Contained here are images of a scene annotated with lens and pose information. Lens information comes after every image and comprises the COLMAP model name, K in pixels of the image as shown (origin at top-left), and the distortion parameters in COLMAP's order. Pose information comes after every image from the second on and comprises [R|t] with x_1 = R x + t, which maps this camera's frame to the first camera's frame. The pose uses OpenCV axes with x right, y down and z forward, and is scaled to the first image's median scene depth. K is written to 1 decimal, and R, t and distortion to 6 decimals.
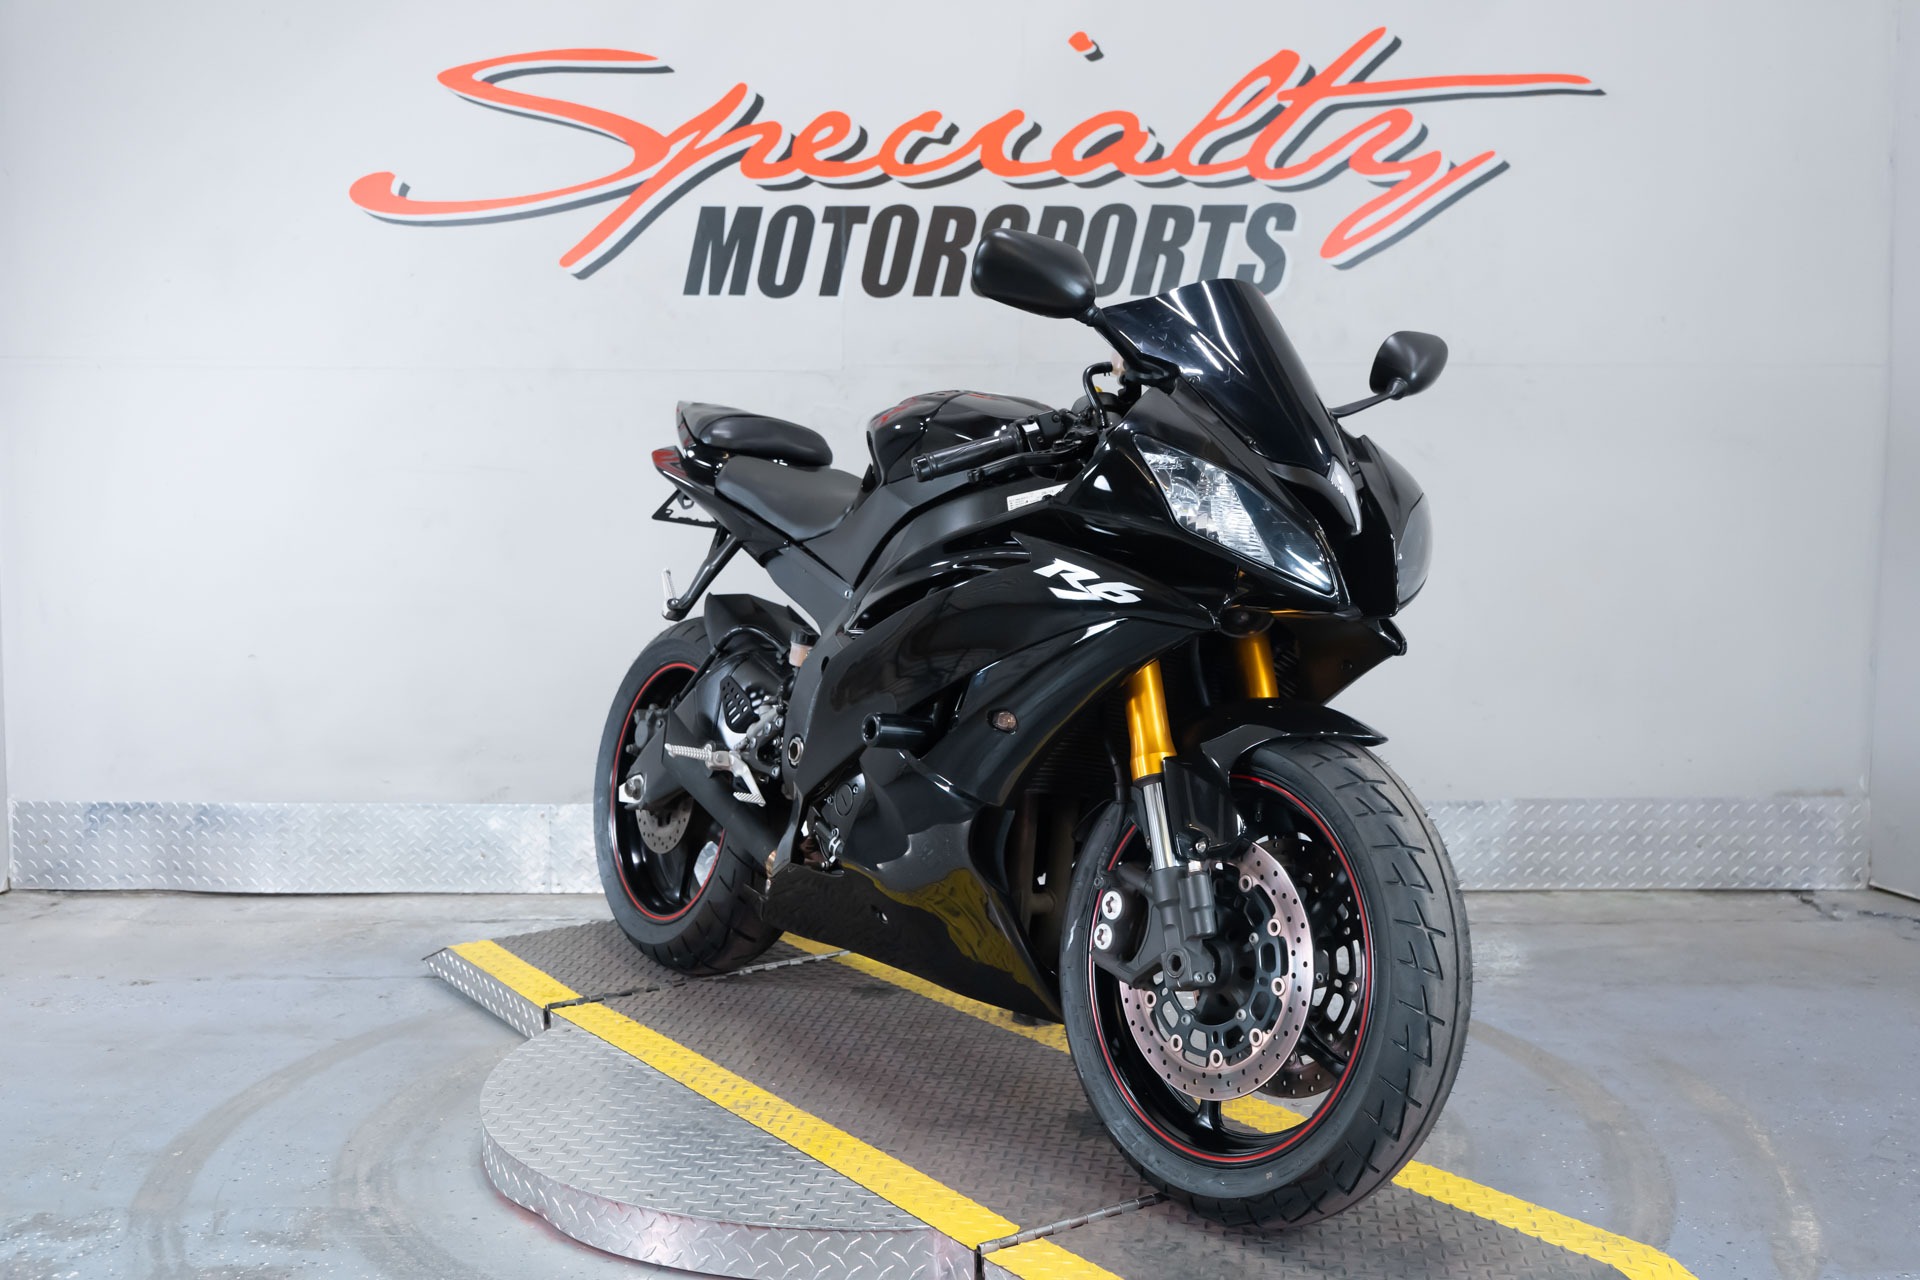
lens RADIAL K [[1992.1, 0, 960.0], [0, 1992.1, 640.0], [0, 0, 1]] dist [0.008643, 0.016828]
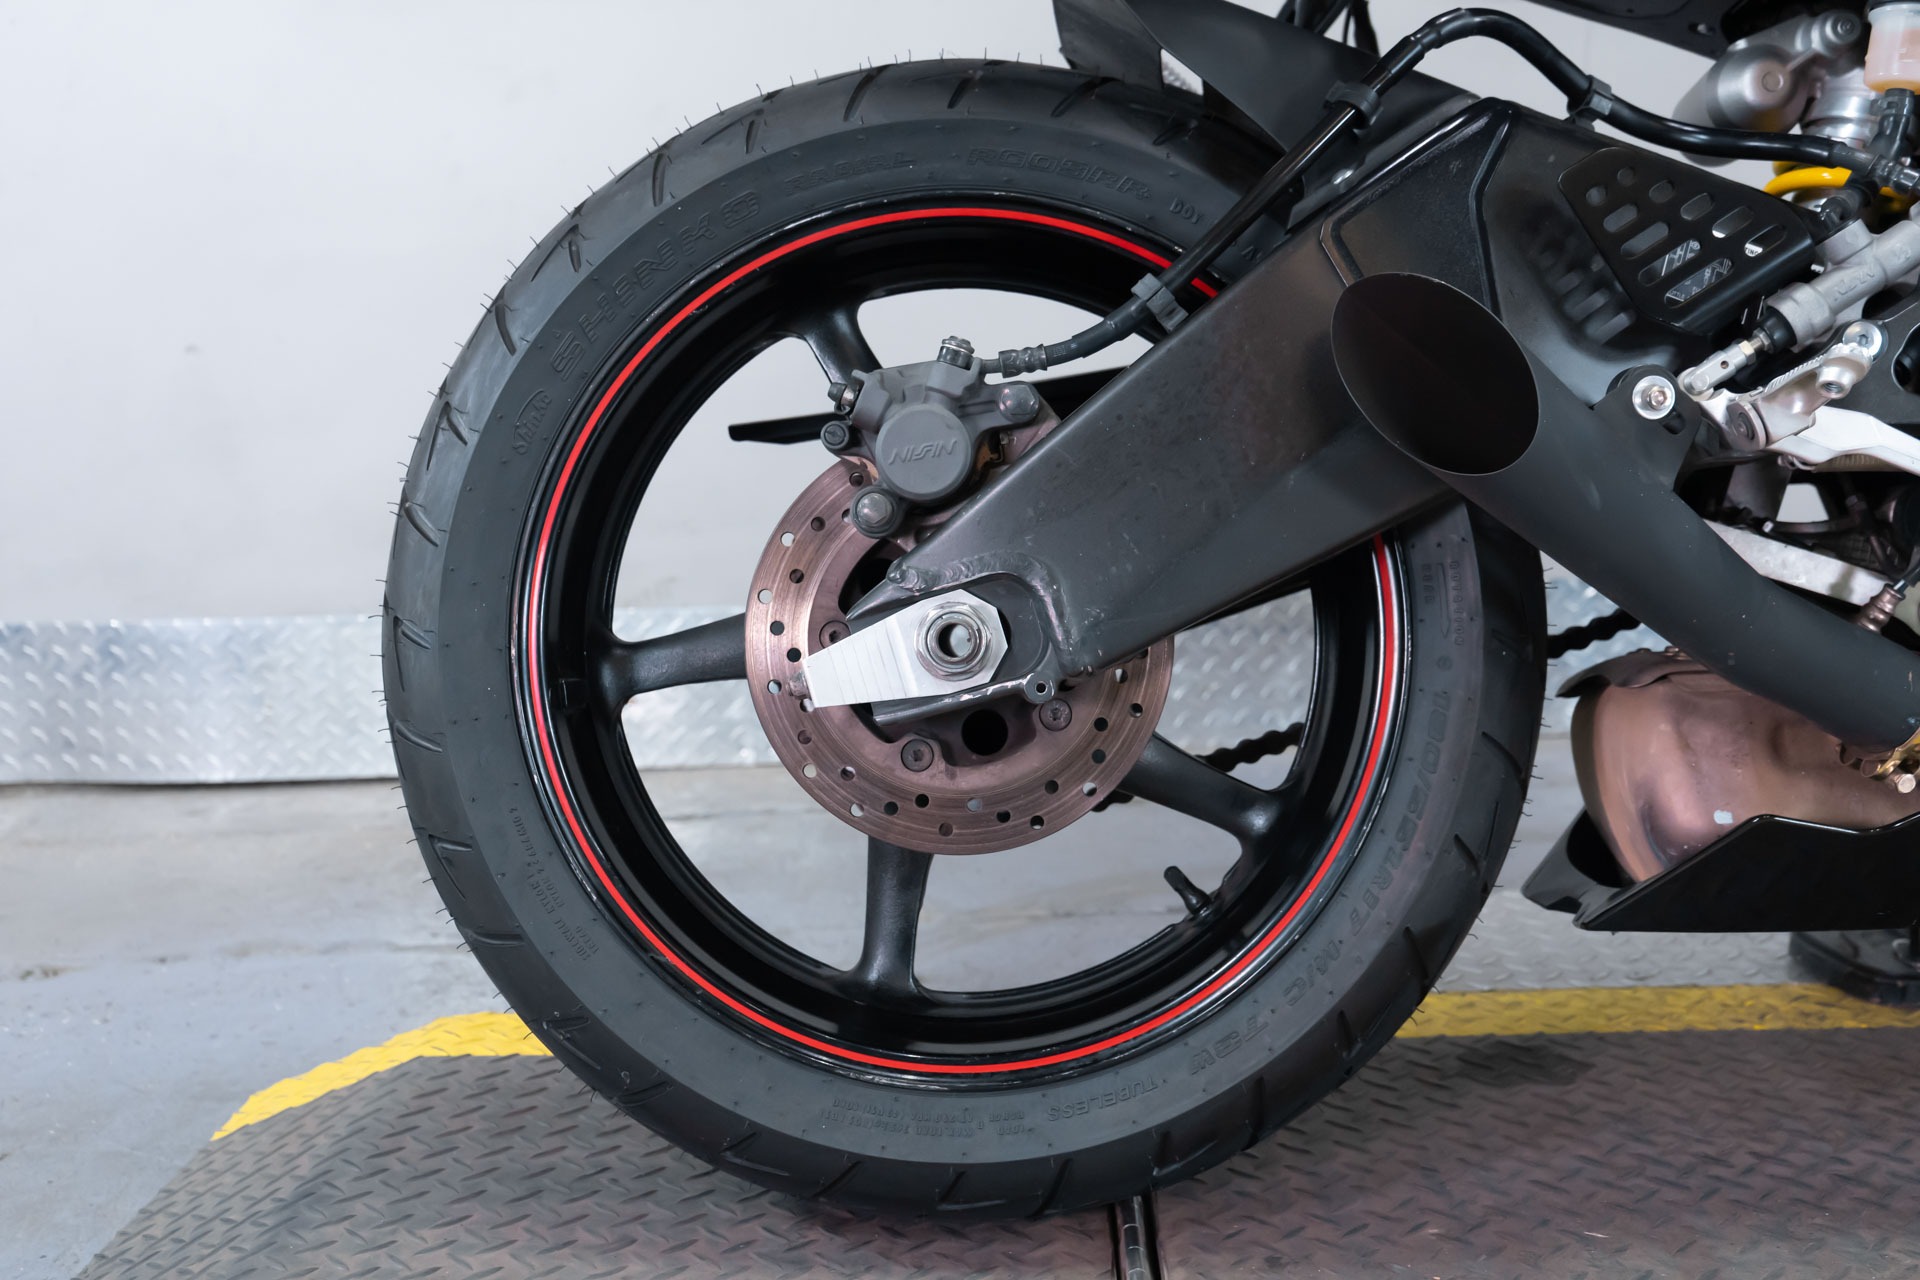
lens RADIAL K [[2043.5, 0, 960.0], [0, 2043.5, 640.0], [0, 0, 1]] dist [0.010562, -0.008395]
pose [[0.996518, -0.029126, 0.078131, -0.199517], [0.024160, 0.997672, 0.063767, 0.058740], [-0.079807, -0.061657, 0.994902, 0.440396]]
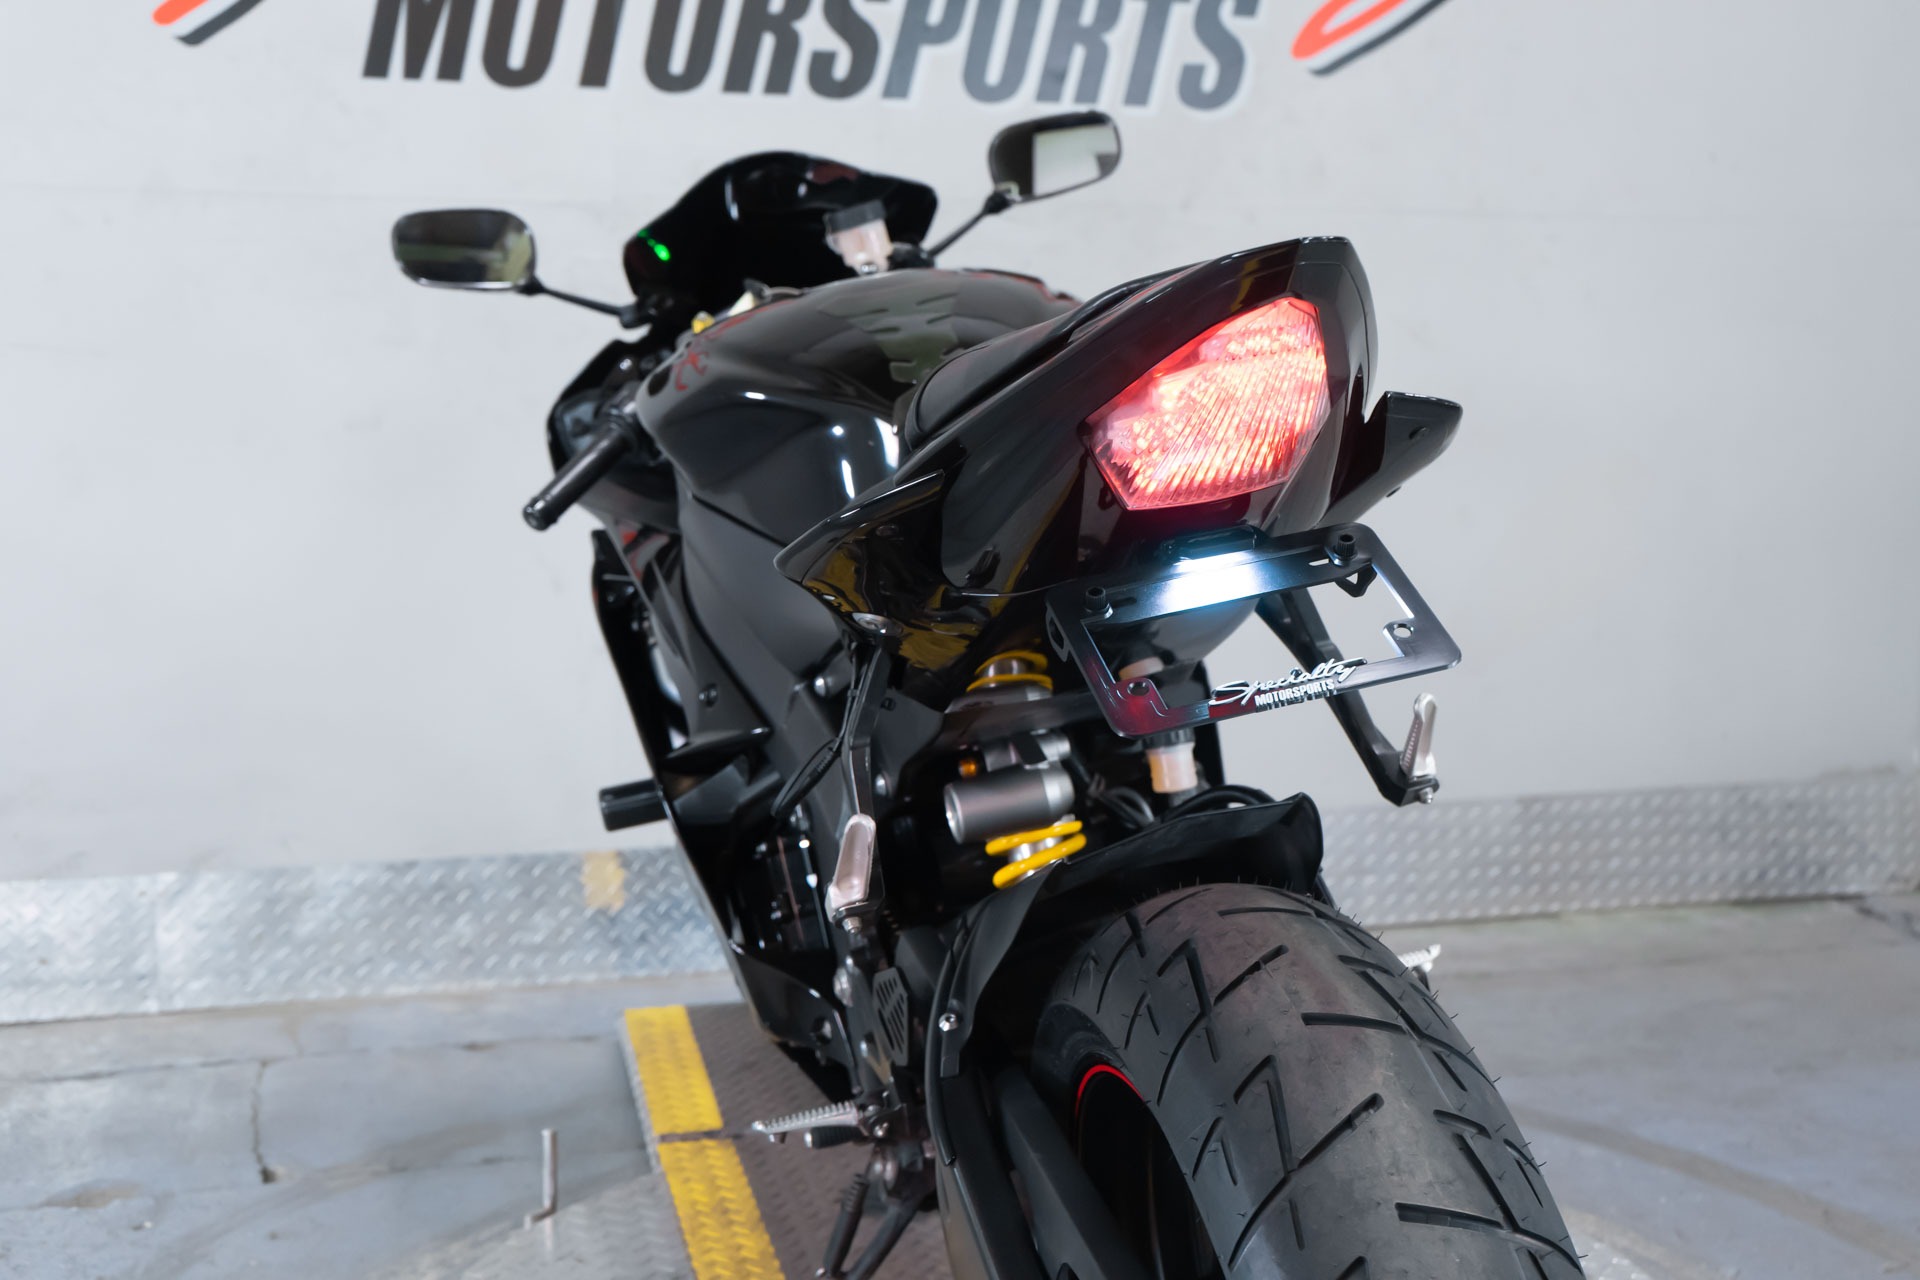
lens RADIAL K [[2343.3, 0, 960.0], [0, 2343.3, 640.0], [0, 0, 1]] dist [0.024062, 0.020172]
pose [[0.959180, -0.030533, 0.281142, -0.174018], [0.014782, 0.998209, 0.057975, -0.034287], [-0.282408, -0.051452, 0.957913, 0.216771]]
